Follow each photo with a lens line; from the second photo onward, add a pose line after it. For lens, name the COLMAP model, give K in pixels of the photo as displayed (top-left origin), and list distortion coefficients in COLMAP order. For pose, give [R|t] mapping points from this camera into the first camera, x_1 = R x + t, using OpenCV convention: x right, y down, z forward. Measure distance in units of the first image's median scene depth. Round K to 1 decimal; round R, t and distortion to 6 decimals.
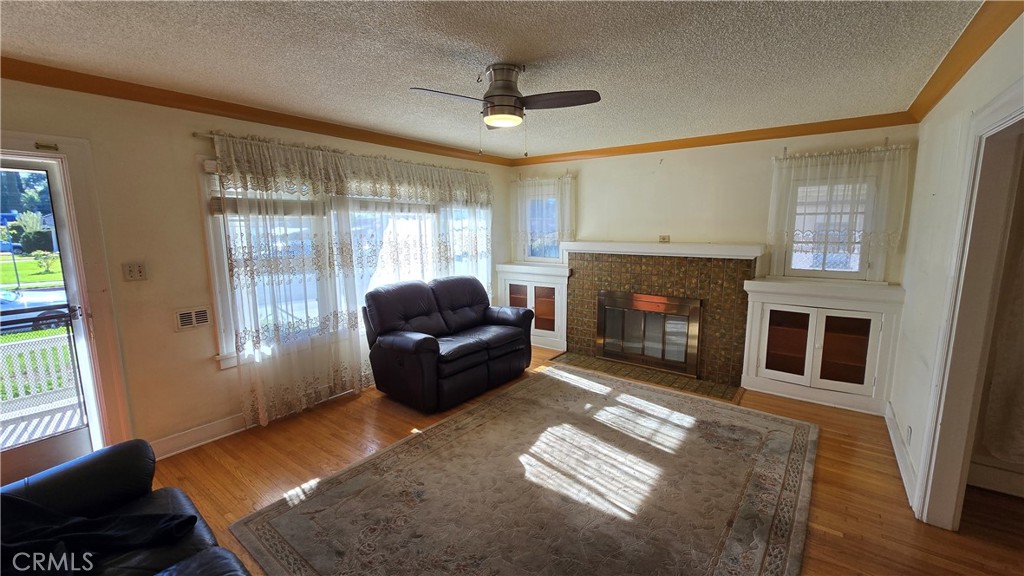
lens RADIAL K [[417.6, 0, 510.7], [0, 417.6, 284.5], [0, 0, 1]] dist [-0.005052, -0.000085]
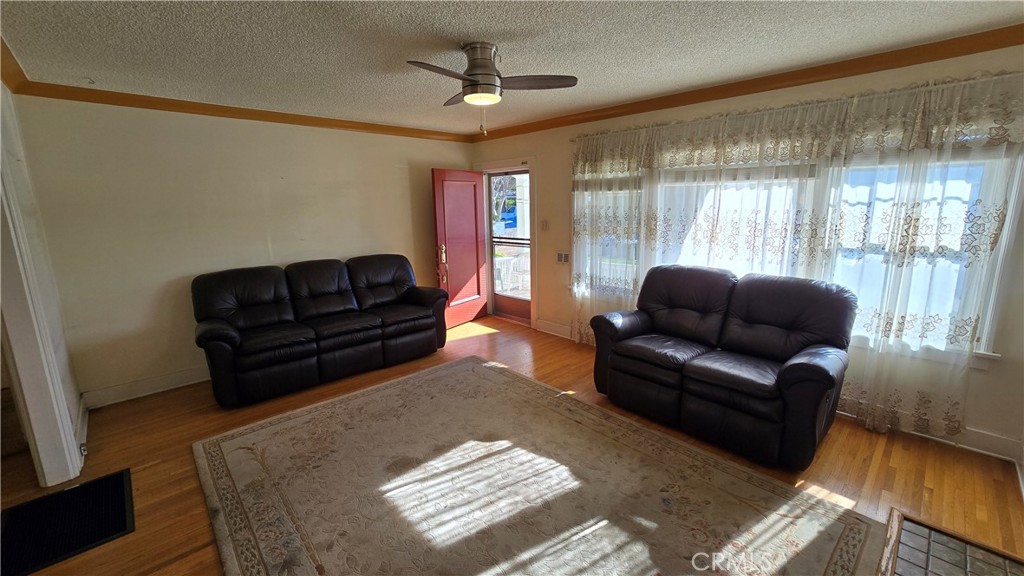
lens RADIAL K [[417.6, 0, 510.7], [0, 417.6, 284.5], [0, 0, 1]] dist [-0.005052, -0.000085]
pose [[-0.161977, 0.199836, -0.966348, 0.775271], [-0.121166, 0.967842, 0.220455, -0.137501], [0.979328, 0.152797, -0.132555, 0.938072]]
